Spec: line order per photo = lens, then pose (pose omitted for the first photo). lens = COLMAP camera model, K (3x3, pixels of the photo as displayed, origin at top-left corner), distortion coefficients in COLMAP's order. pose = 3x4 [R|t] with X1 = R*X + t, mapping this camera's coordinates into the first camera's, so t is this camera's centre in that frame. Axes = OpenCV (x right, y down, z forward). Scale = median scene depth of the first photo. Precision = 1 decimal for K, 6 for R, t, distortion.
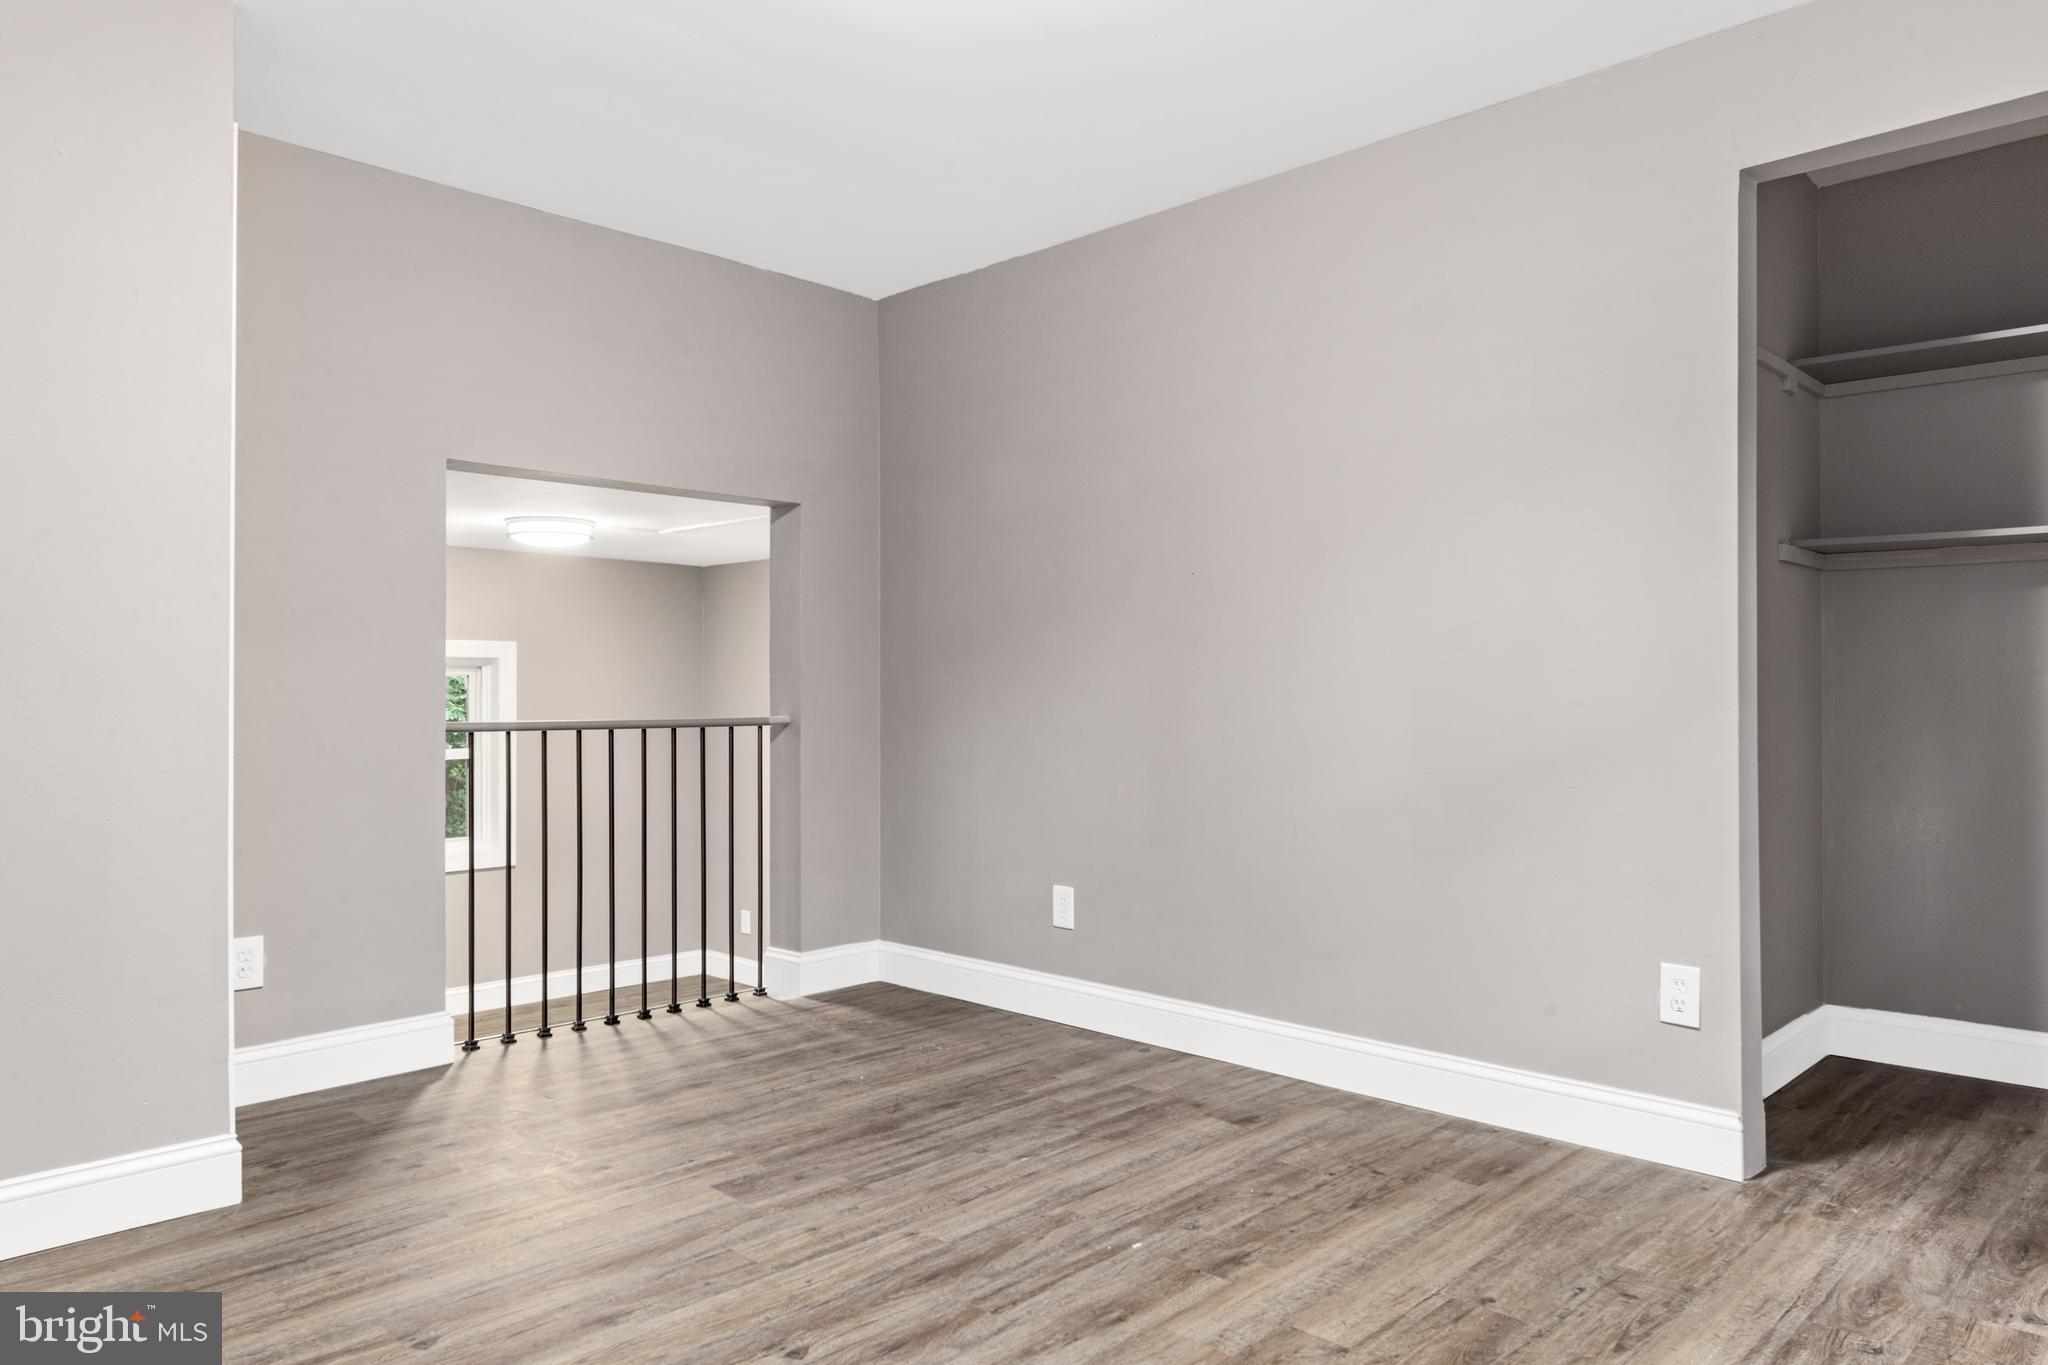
lens RADIAL K [[1348.0, 0, 1017.3], [0, 1348.0, 692.4], [0, 0, 1]] dist [0.004584, -0.001802]
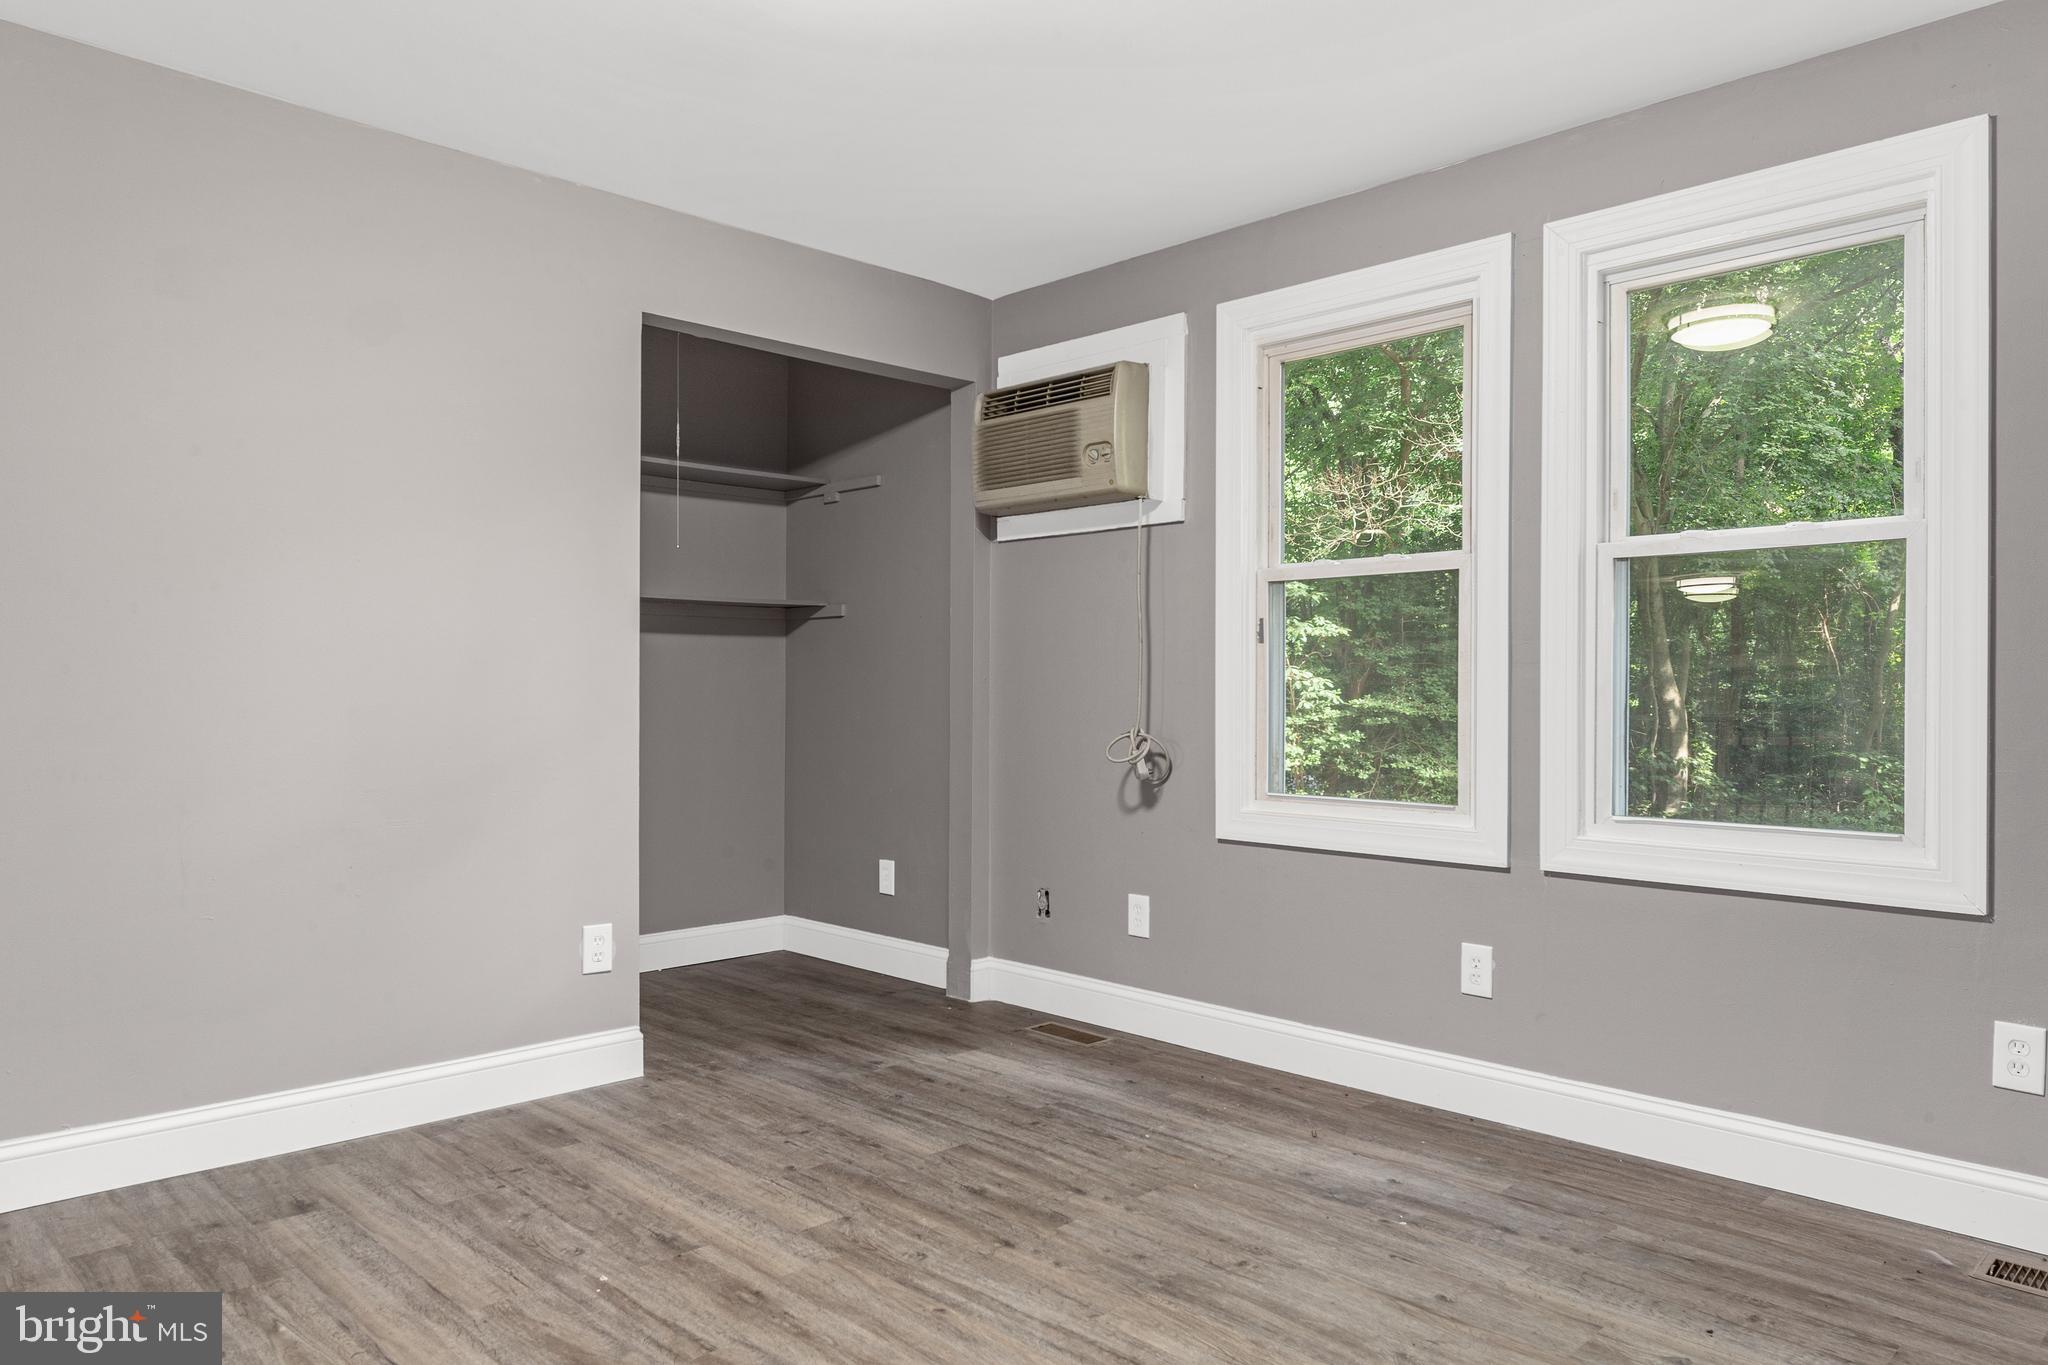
lens RADIAL K [[1348.0, 0, 1017.3], [0, 1348.0, 692.4], [0, 0, 1]] dist [0.004584, -0.001802]
pose [[0.014646, 0.005179, 0.999879, -0.860077], [-0.006977, 0.999963, -0.005077, -0.015570], [-0.999868, -0.006902, 0.014681, 0.655773]]
